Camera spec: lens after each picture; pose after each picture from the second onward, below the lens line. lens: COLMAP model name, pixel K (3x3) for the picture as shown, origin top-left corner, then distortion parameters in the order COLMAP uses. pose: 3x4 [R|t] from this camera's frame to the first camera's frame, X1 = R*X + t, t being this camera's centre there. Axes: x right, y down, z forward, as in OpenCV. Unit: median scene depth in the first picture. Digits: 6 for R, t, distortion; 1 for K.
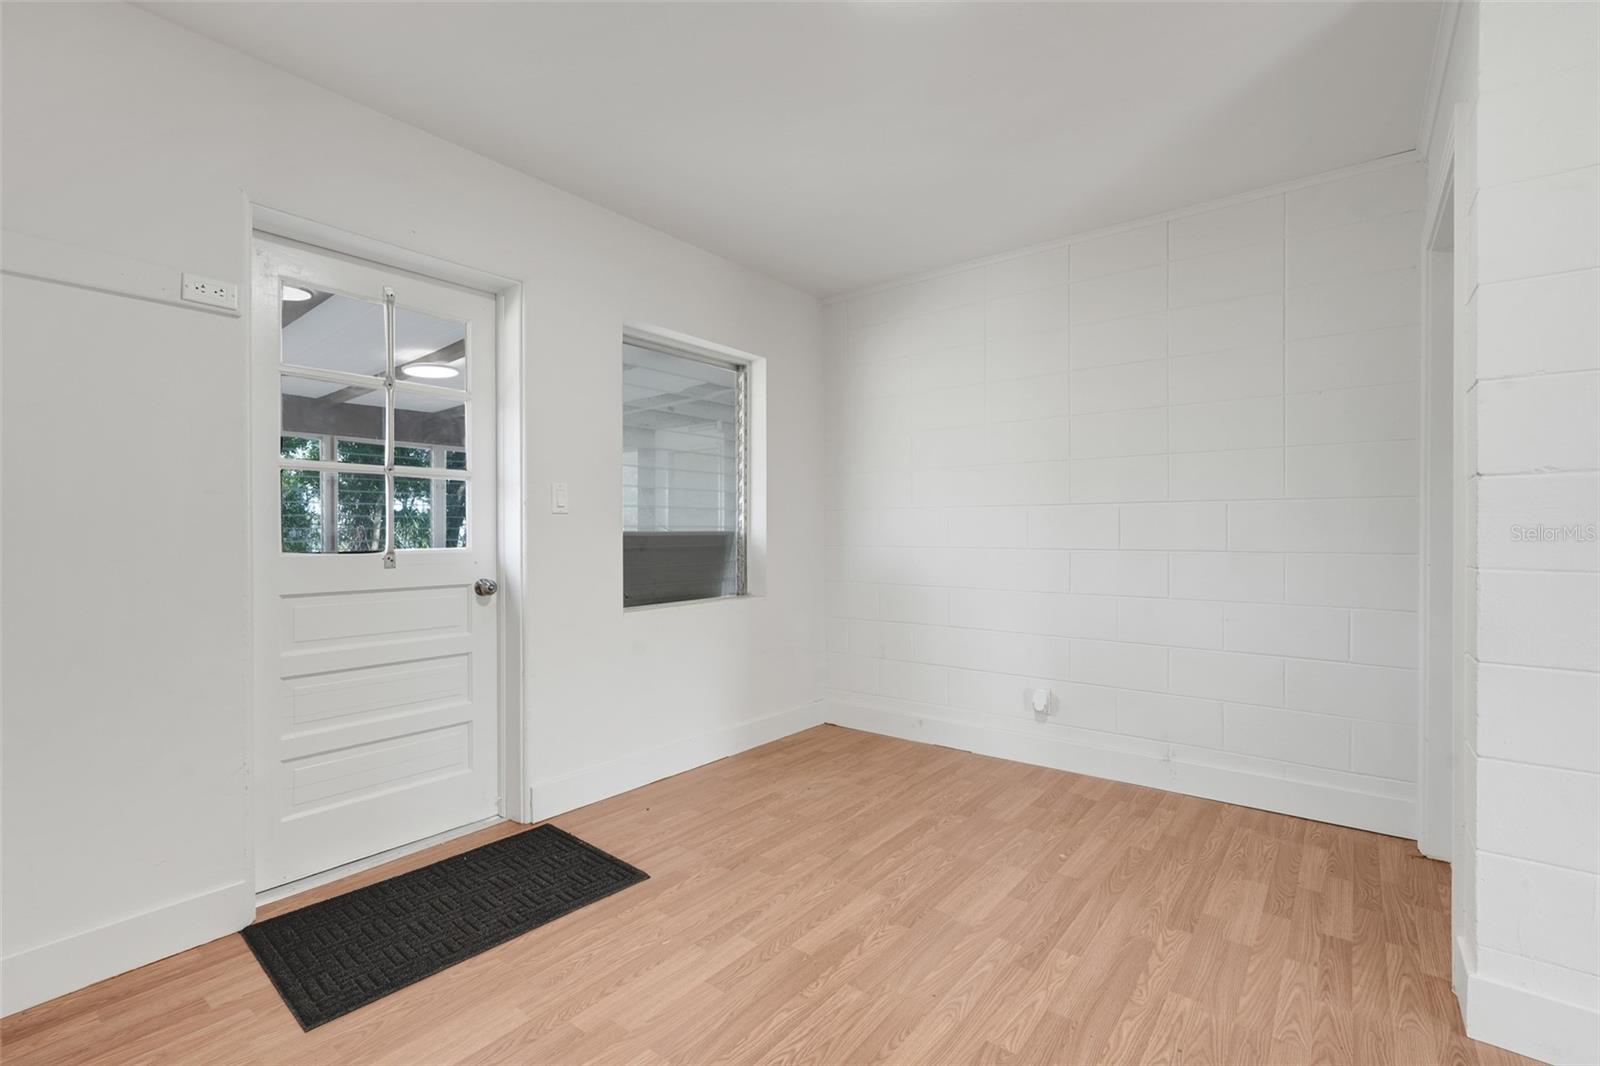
lens RADIAL K [[715.0, 0, 804.6], [0, 715.0, 529.6], [0, 0, 1]] dist [-0.005100, 0.004466]
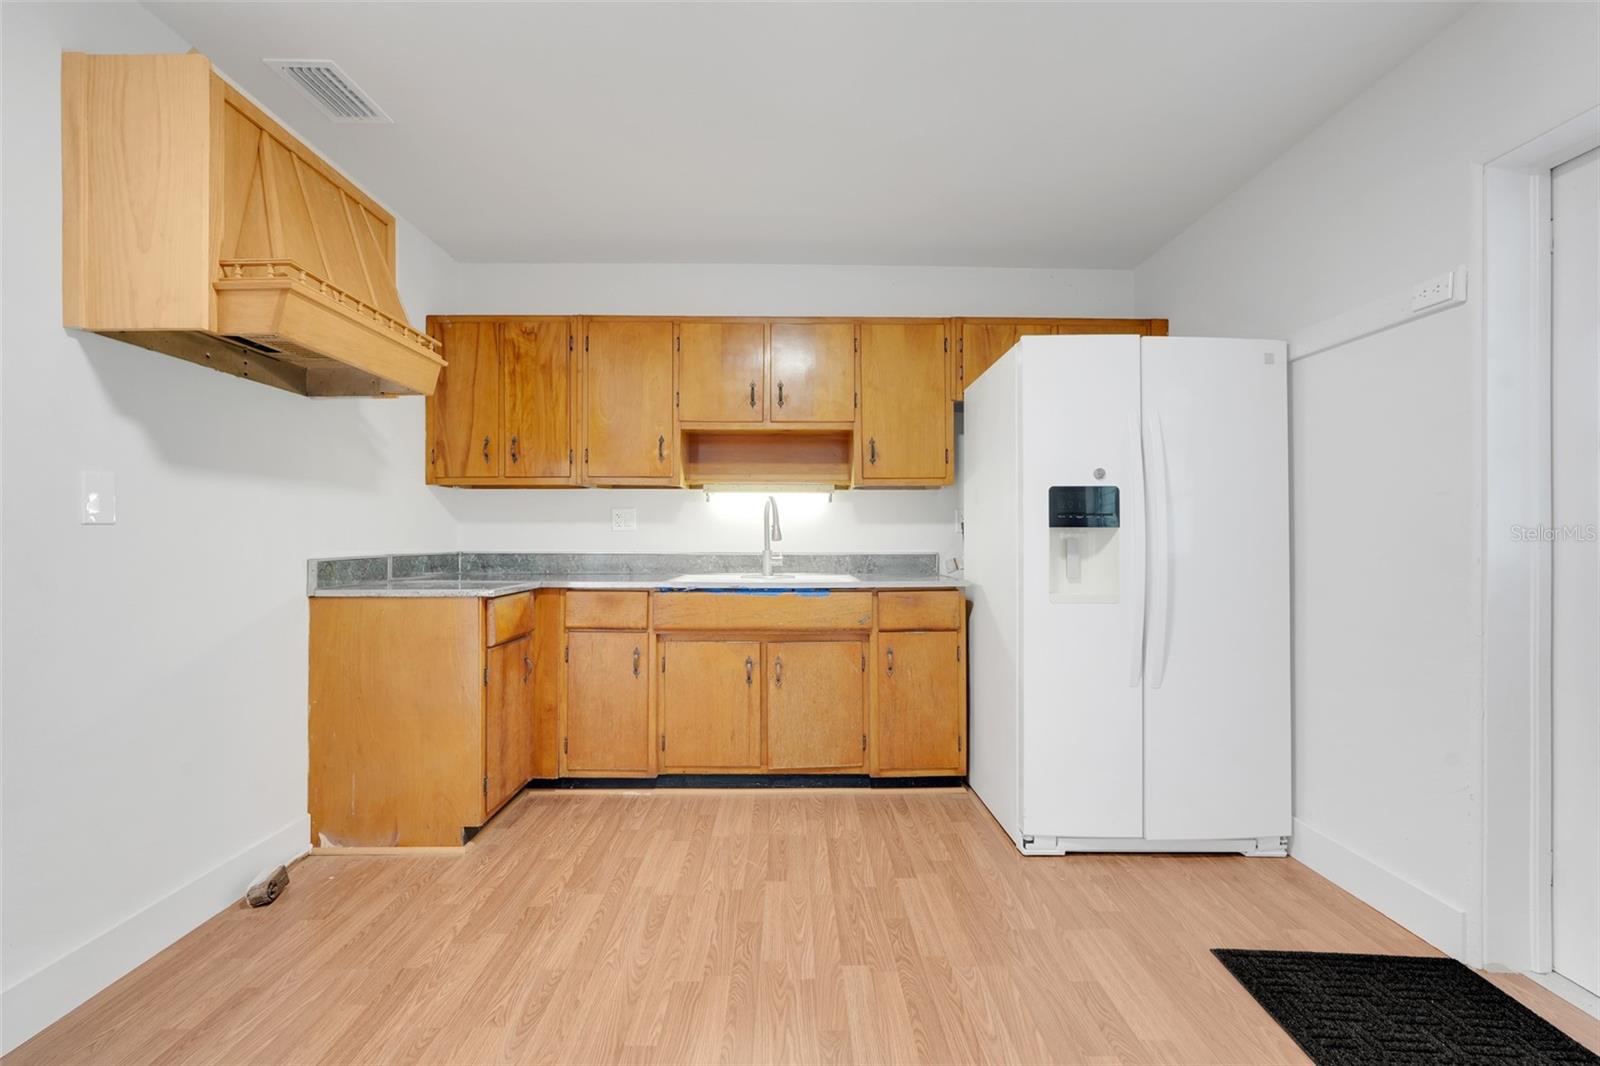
lens RADIAL K [[715.0, 0, 792.0], [0, 715.0, 536.1], [0, 0, 1]] dist [-0.005100, 0.004466]
pose [[-0.782773, 0.004504, -0.622291, 0.588465], [0.003938, 0.999990, 0.002284, 0.001654], [0.622295, -0.000663, -0.782783, 1.483535]]
